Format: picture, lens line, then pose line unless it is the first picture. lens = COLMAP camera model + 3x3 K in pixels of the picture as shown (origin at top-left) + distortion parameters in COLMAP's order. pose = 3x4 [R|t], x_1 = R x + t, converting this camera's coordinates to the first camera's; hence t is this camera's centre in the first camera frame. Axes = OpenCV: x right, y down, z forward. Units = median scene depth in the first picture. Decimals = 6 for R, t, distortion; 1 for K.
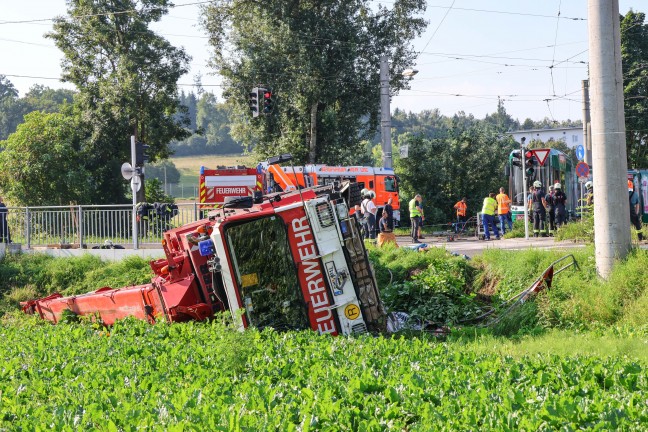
lens RADIAL K [[1083.4, 0, 325.4], [0, 1083.4, 223.0], [0, 0, 1]] dist [-0.058707, -0.082173]
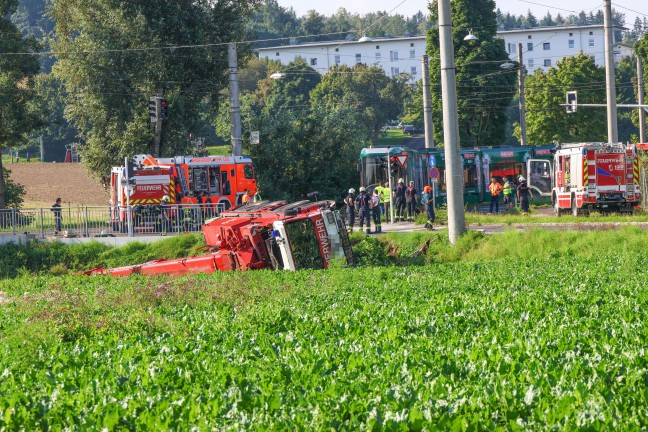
lens RADIAL K [[1083.4, 0, 325.4], [0, 1083.4, 223.0], [0, 0, 1]] dist [-0.058707, -0.082173]
pose [[0.990067, -0.018665, 0.139349, -0.121757], [0.016638, 0.999738, 0.015695, -0.012277], [-0.139605, -0.013221, 0.990119, -0.456487]]
